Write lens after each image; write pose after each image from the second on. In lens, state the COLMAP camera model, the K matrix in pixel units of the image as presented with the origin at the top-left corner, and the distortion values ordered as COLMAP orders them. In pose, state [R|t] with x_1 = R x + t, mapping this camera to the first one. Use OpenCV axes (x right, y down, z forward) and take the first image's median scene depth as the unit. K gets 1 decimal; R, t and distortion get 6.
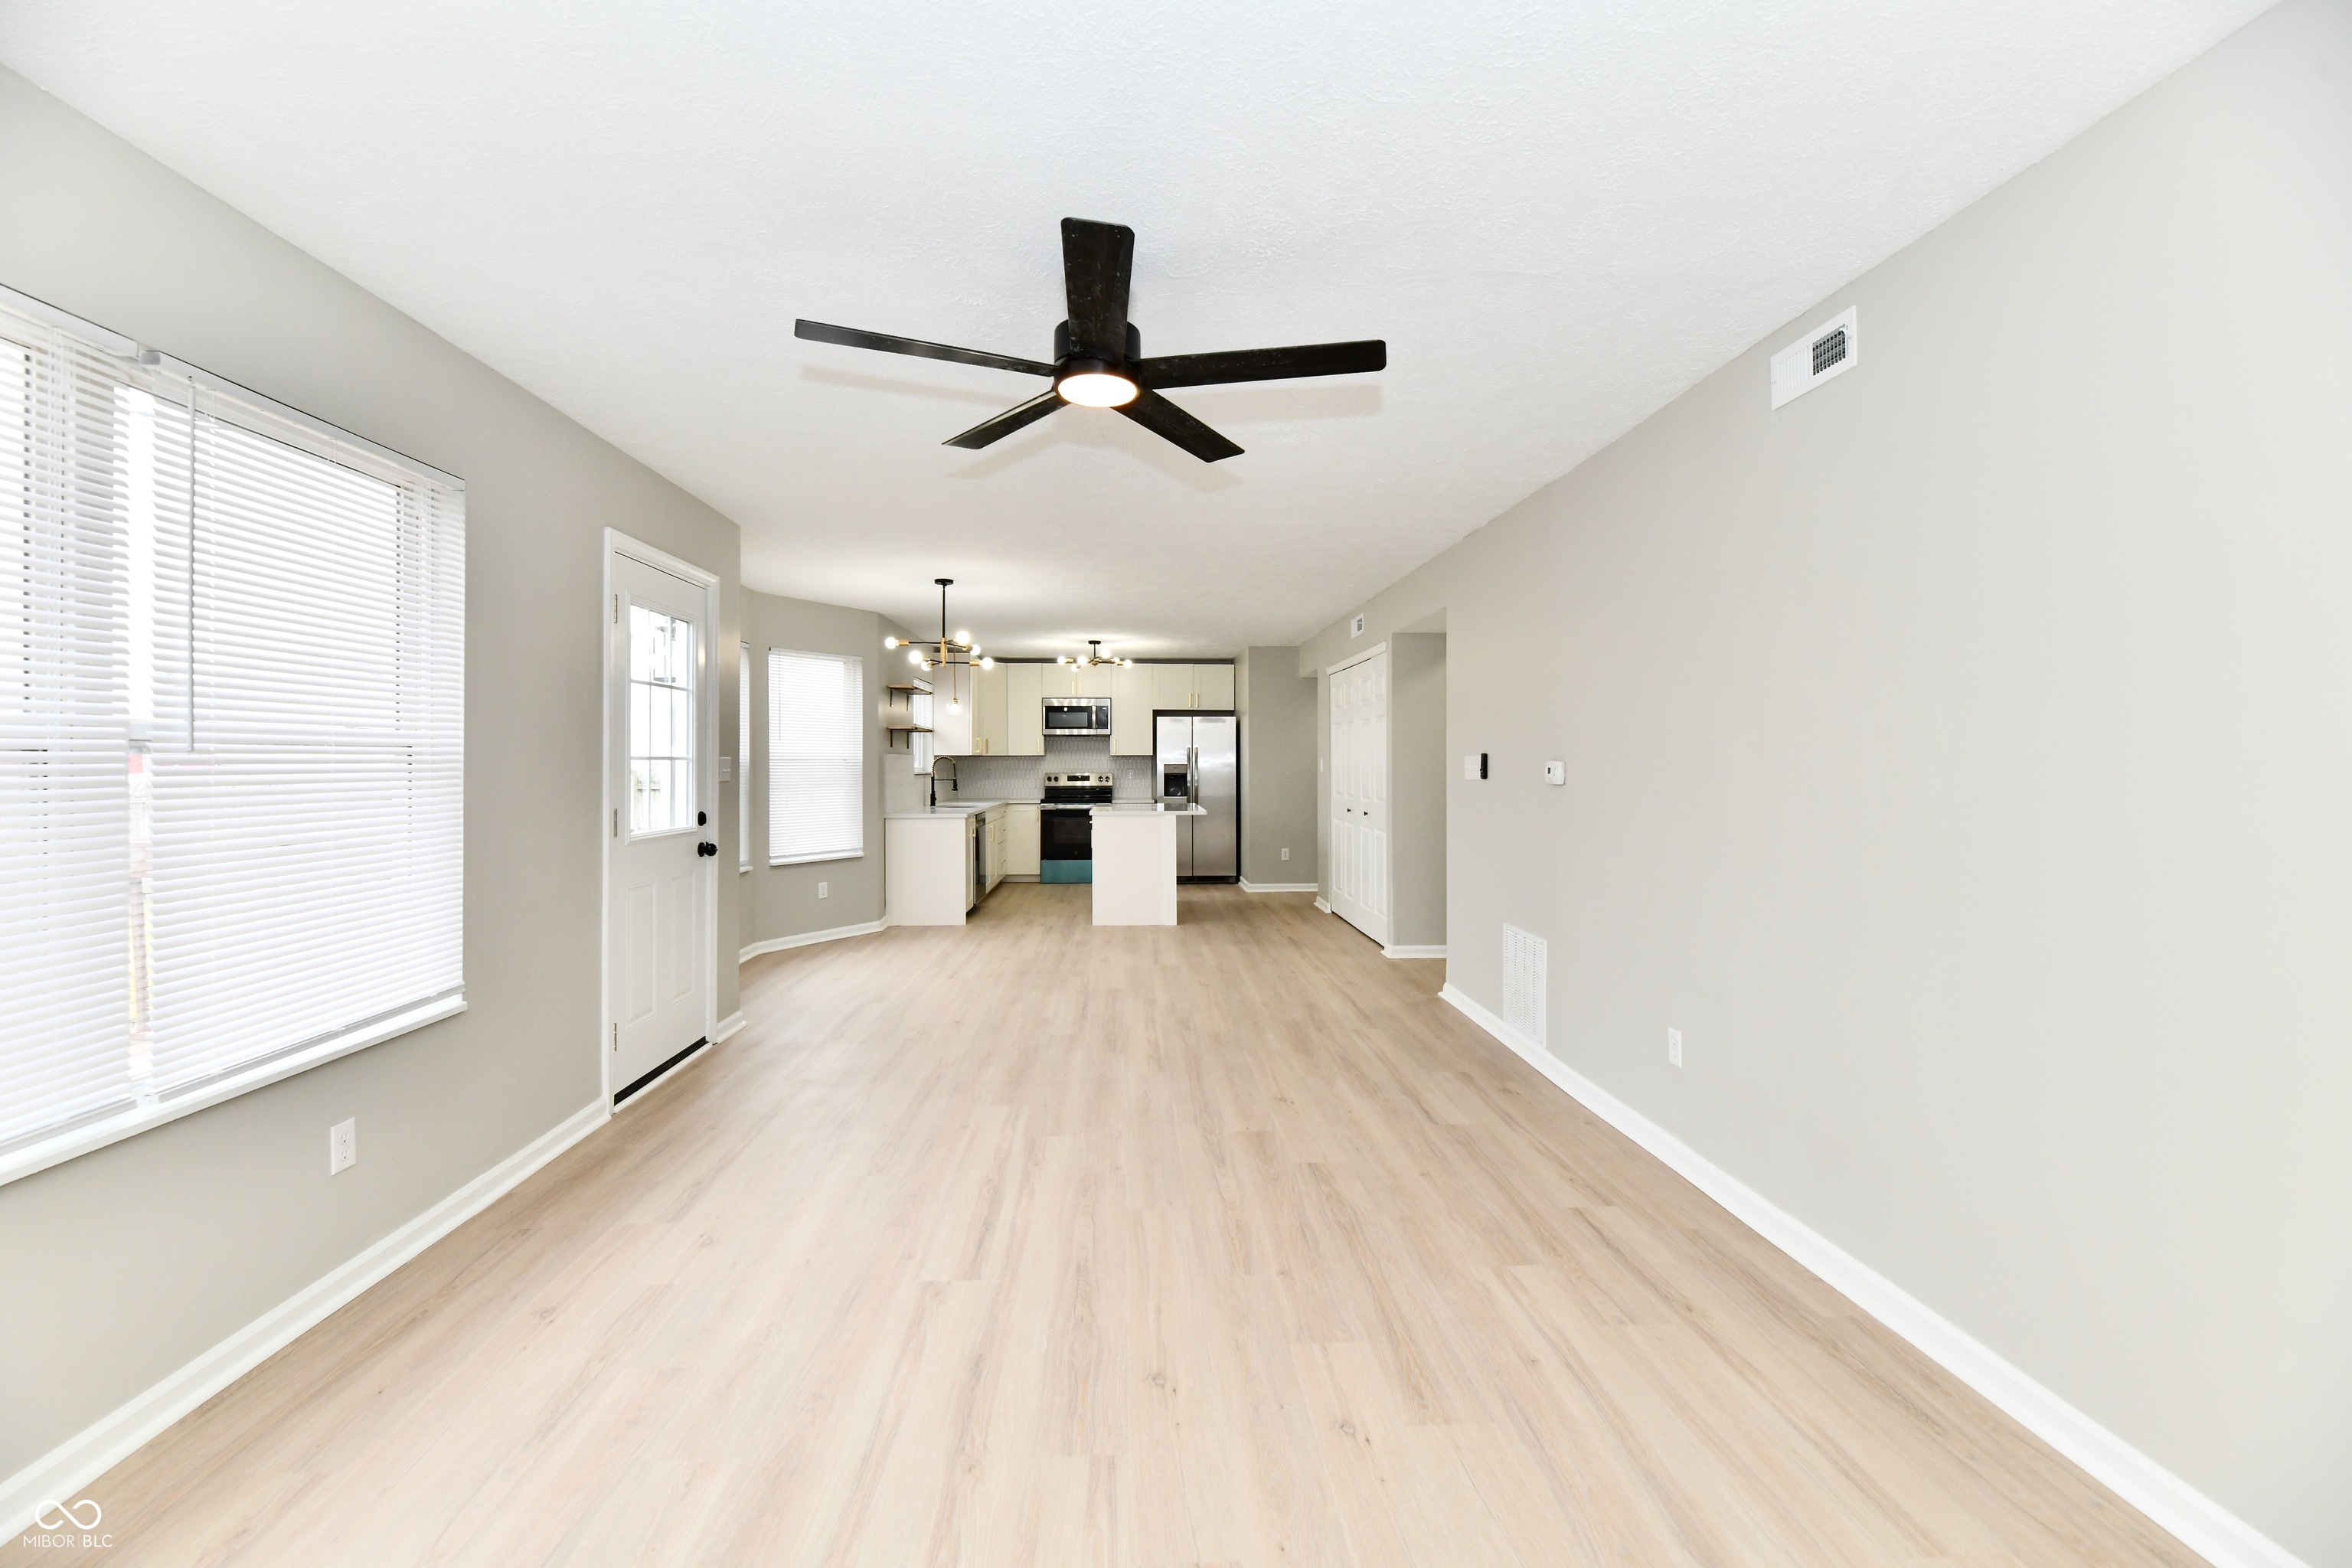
lens RADIAL K [[1004.6, 0, 1146.4], [0, 1004.6, 751.4], [0, 0, 1]] dist [-0.000092, 0.000004]
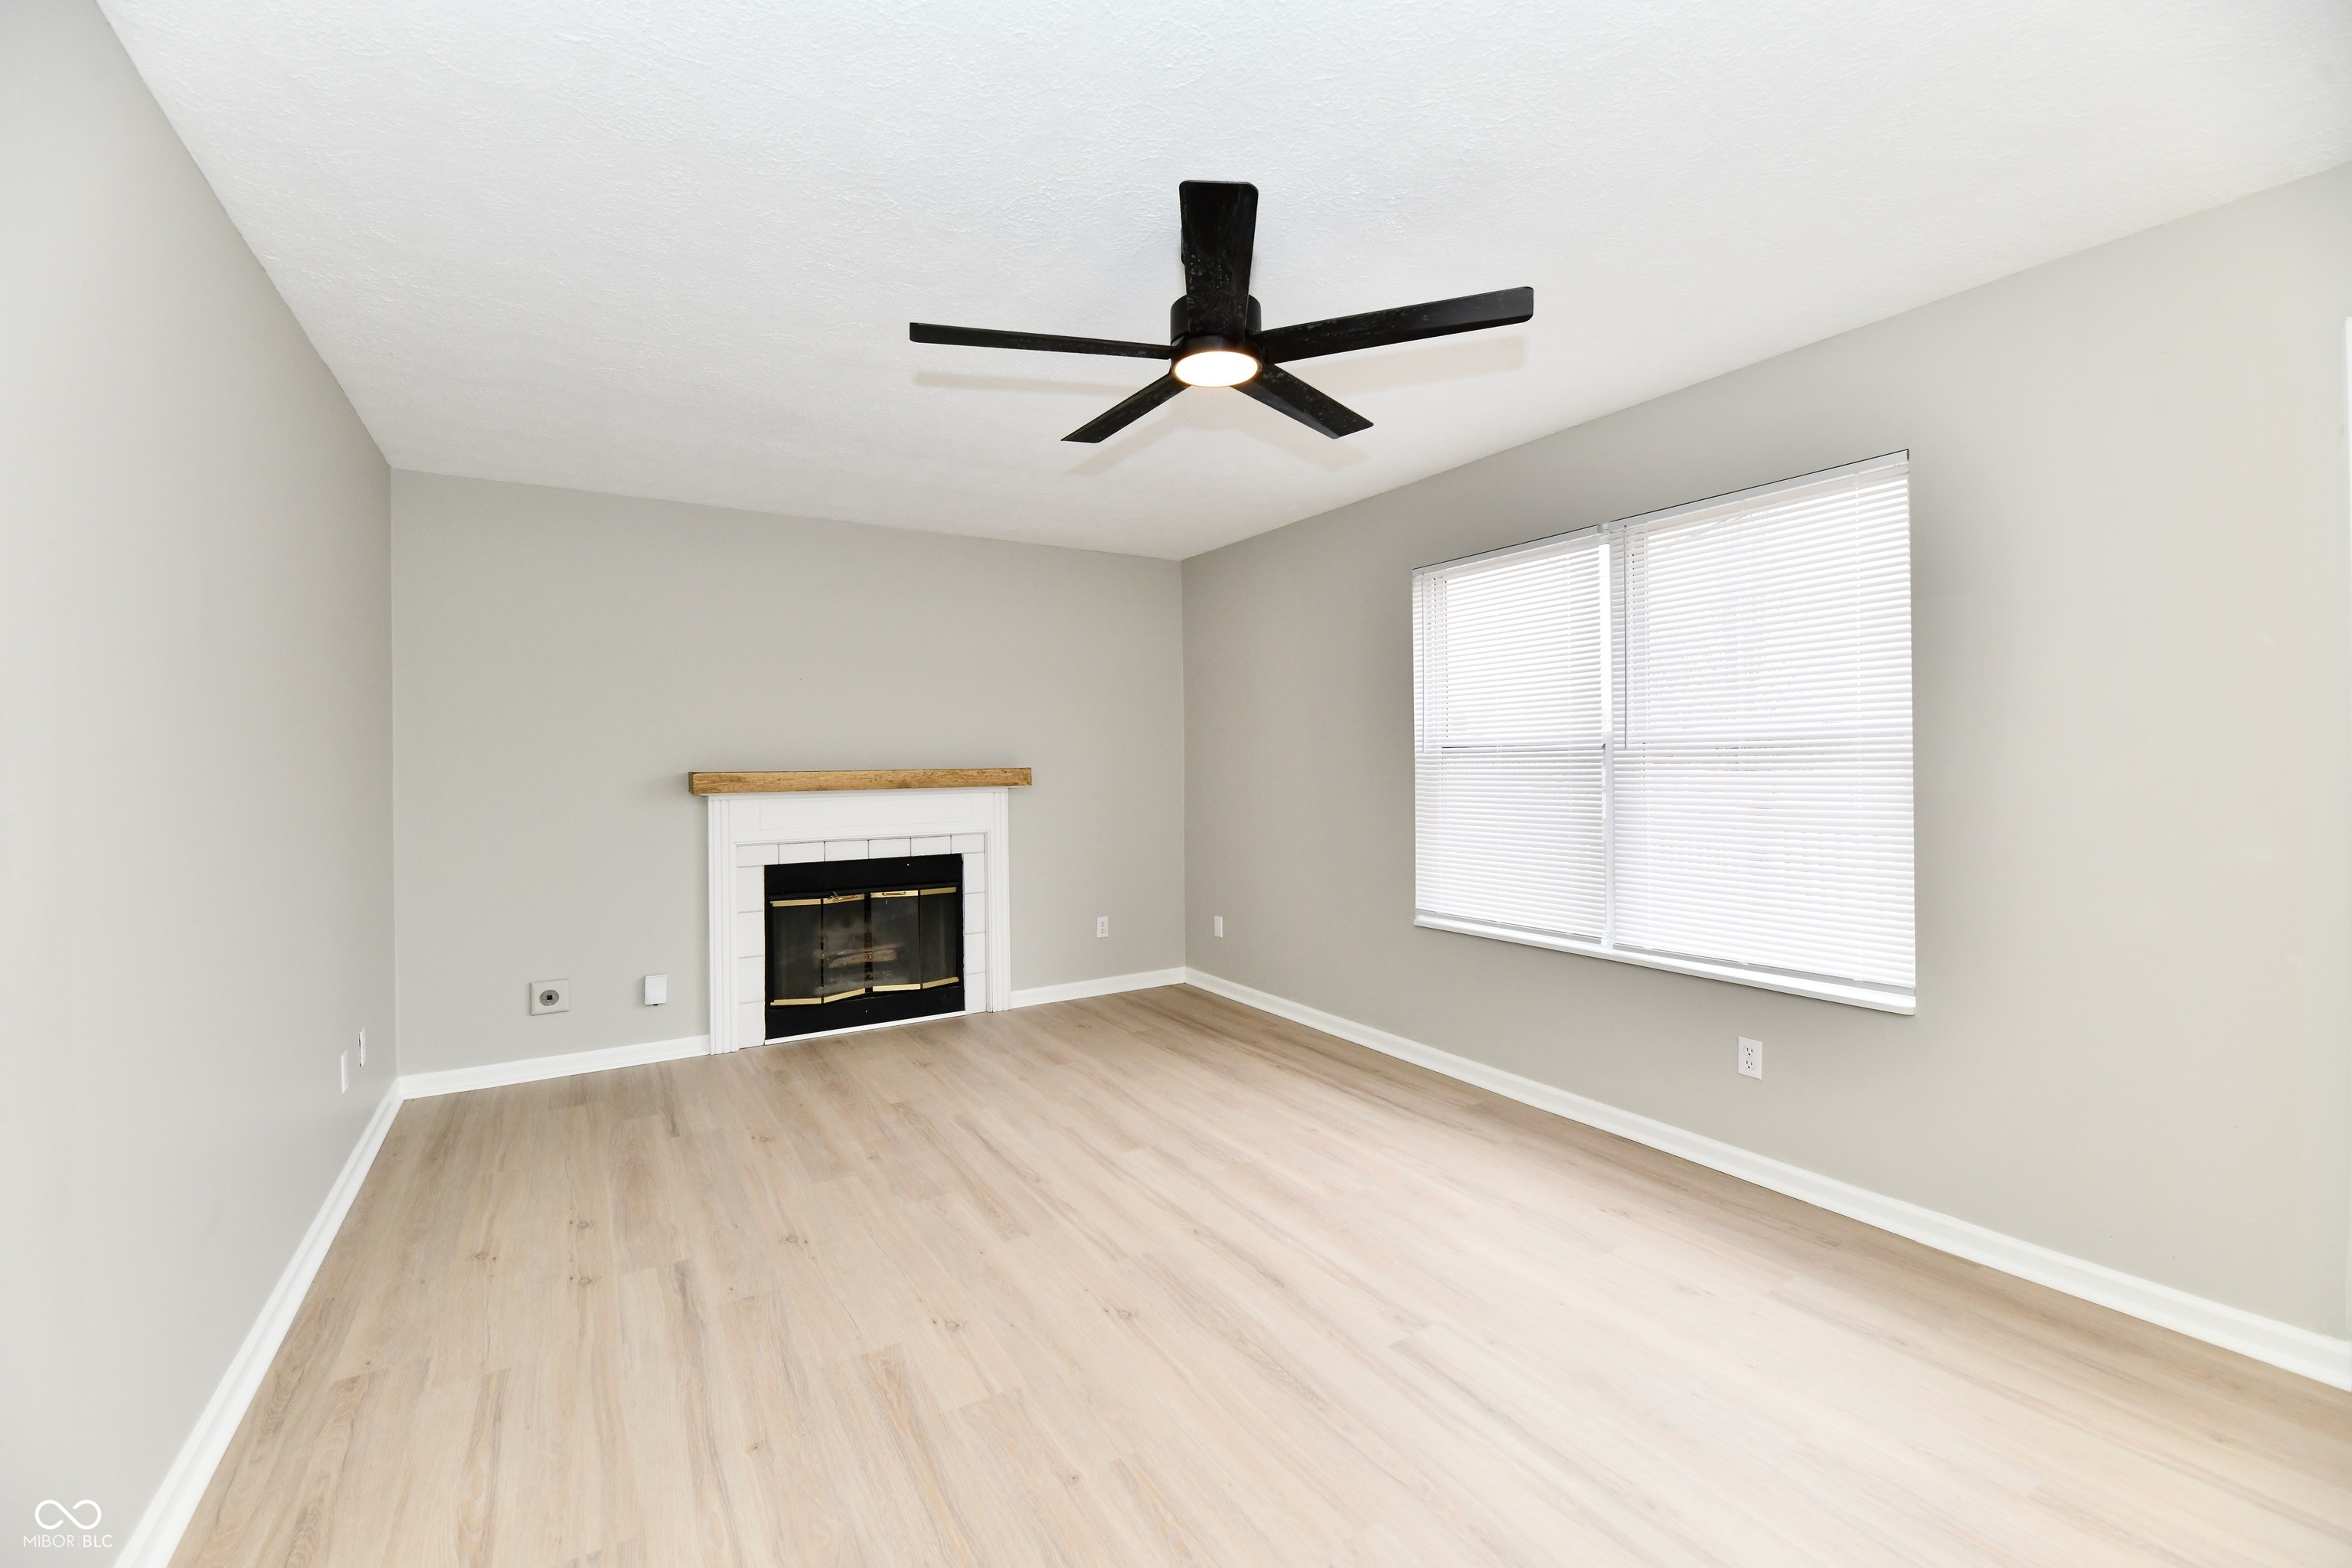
lens RADIAL K [[960.3, 0, 1168.0], [0, 960.3, 766.2], [0, 0, 1]] dist [-0.000990, -0.000084]
pose [[-0.871239, 0.013700, -0.490668, 0.435110], [0.019710, 0.999781, -0.007082, 0.022893], [0.490463, -0.015841, -0.871318, 1.757970]]
